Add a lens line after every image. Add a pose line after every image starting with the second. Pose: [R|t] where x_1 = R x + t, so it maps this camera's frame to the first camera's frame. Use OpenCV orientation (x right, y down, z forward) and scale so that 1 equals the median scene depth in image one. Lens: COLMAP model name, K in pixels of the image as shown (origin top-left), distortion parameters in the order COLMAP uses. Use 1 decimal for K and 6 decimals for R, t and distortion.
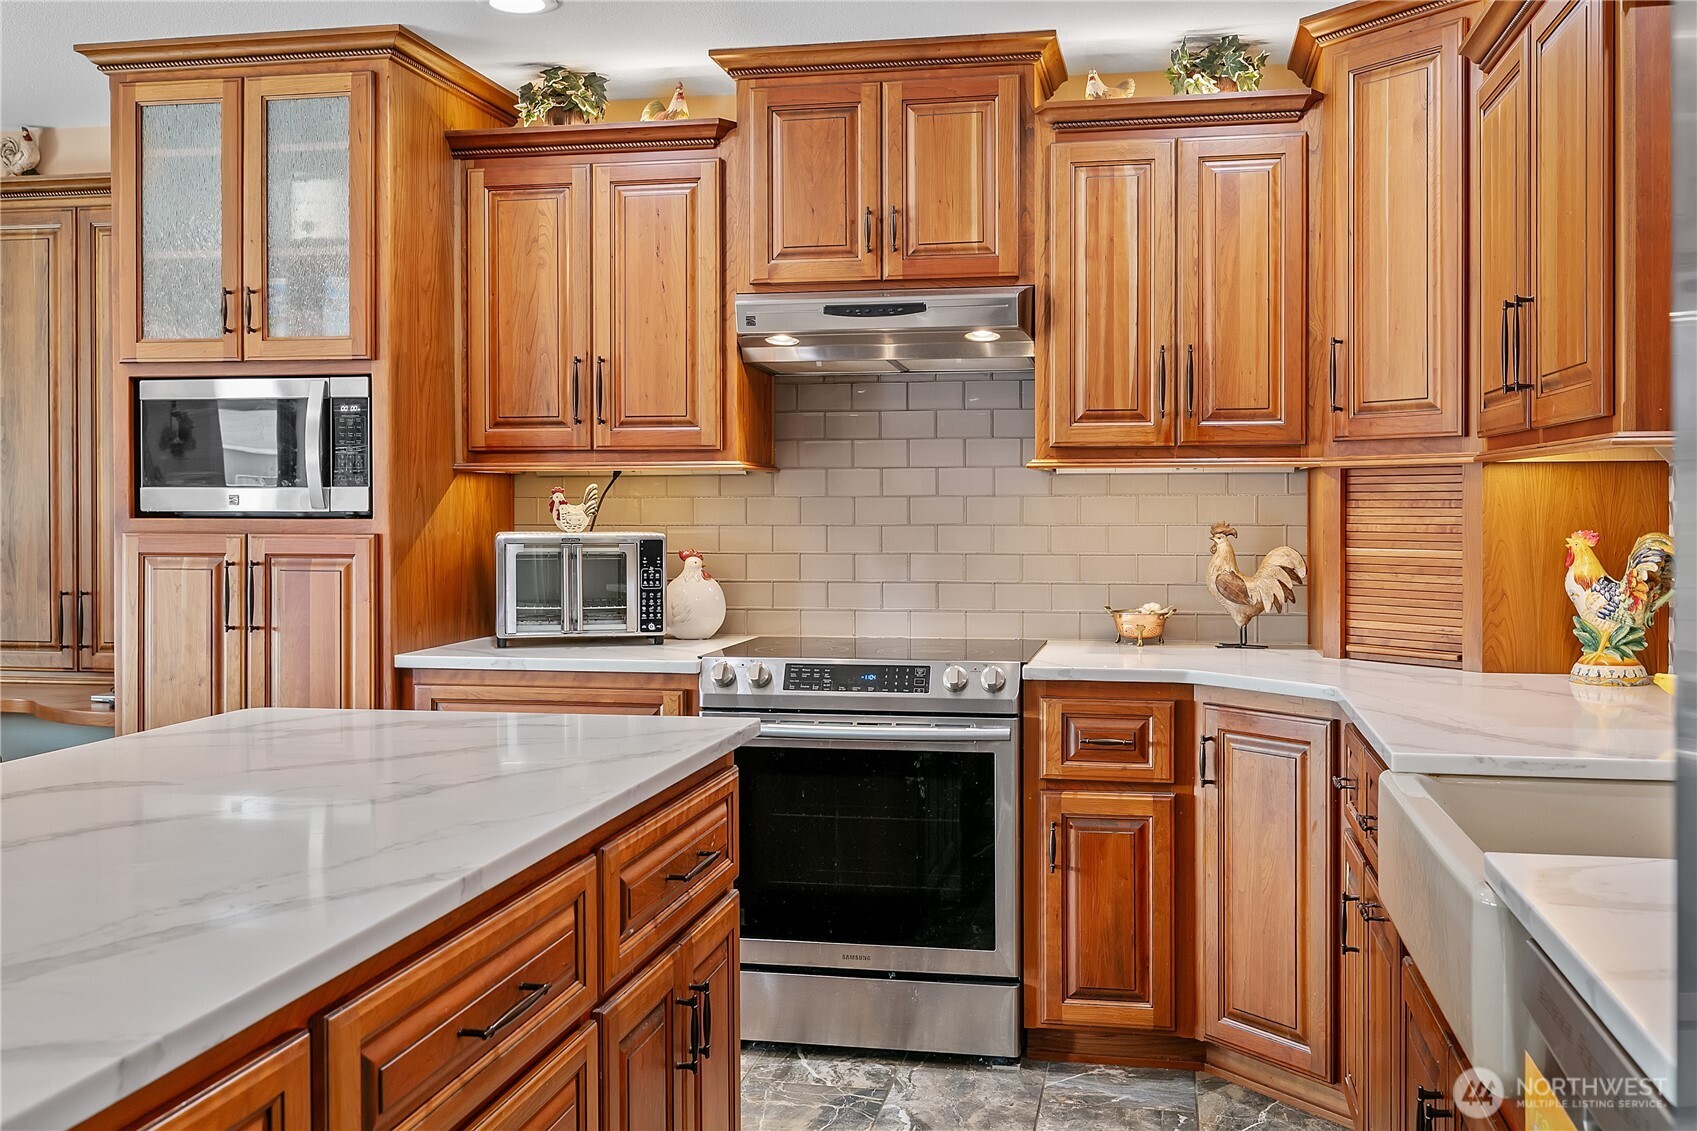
lens RADIAL K [[1593.5, 0, 874.4], [0, 1593.5, 503.2], [0, 0, 1]] dist [-0.005057, 0.000000]
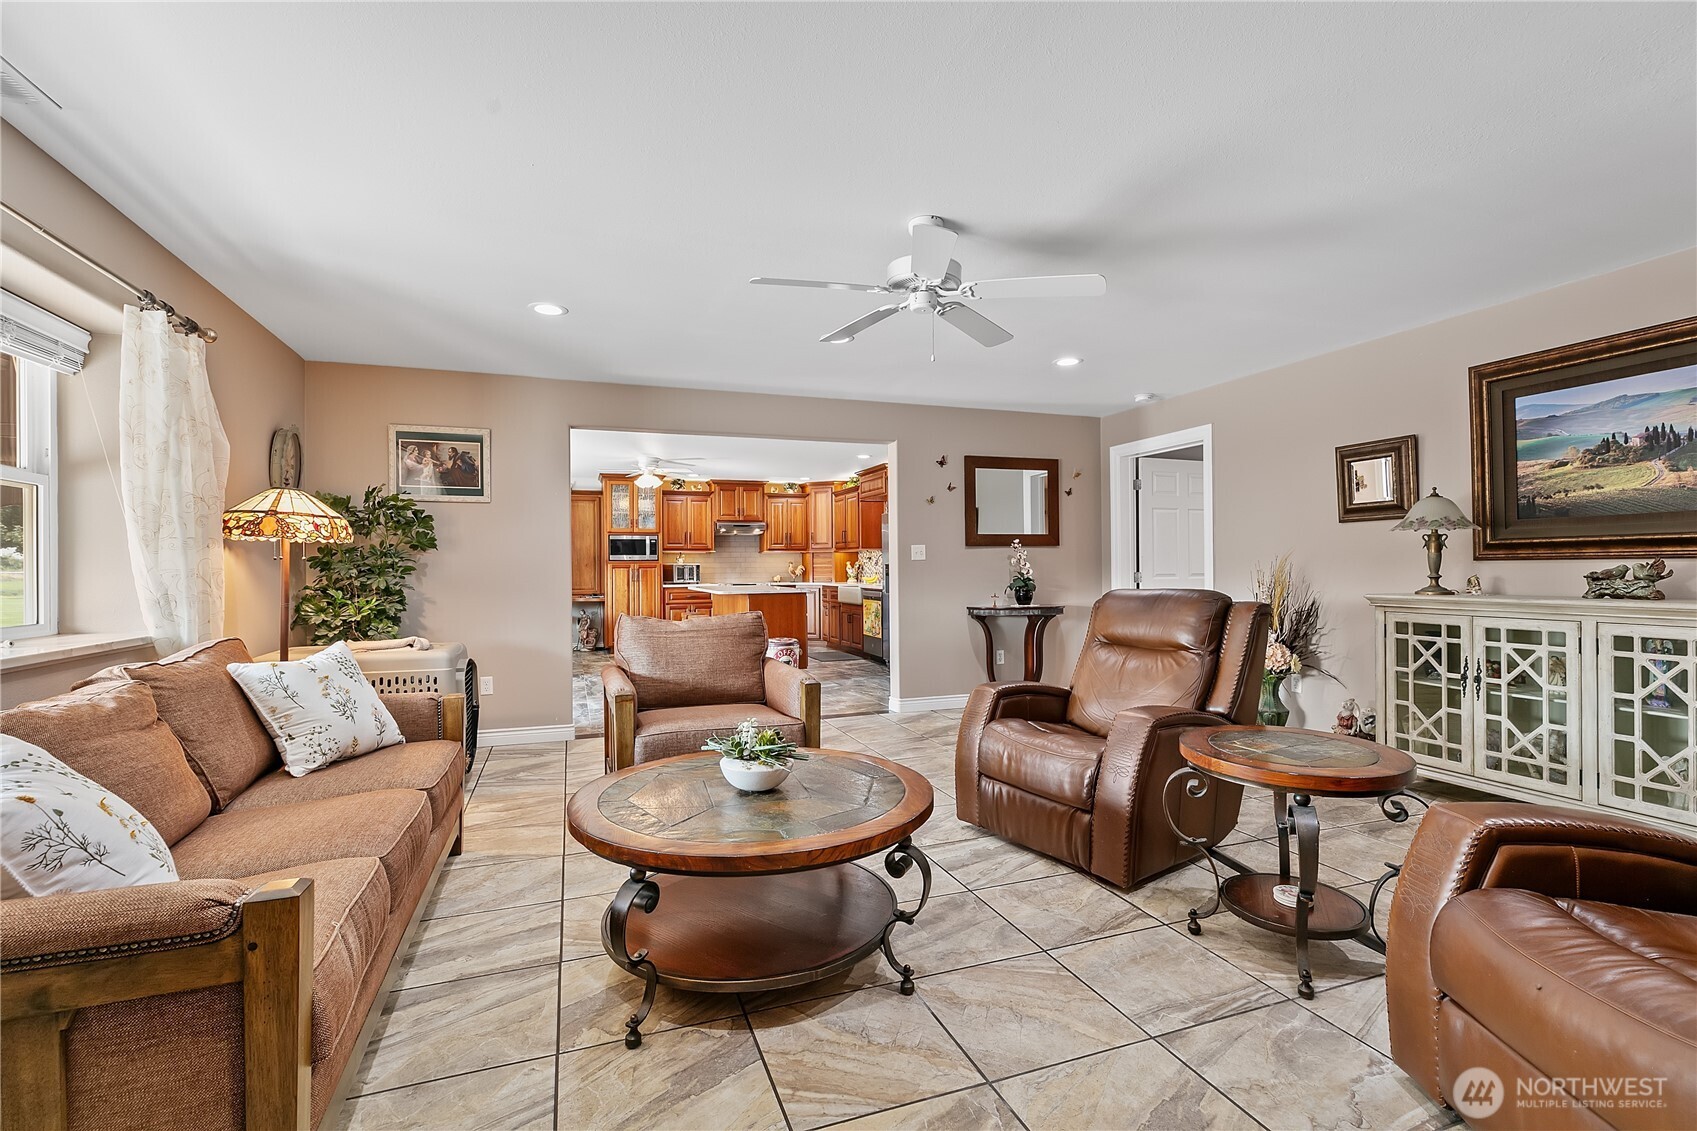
lens RADIAL K [[772.9, 0, 837.0], [0, 772.9, 556.9], [0, 0, 1]] dist [0.001674, -0.000266]
pose [[0.872645, -0.000056, 0.488356, -1.087550], [0.006990, 0.999899, -0.012375, 0.033303], [-0.488306, 0.014213, 0.872557, -1.684270]]
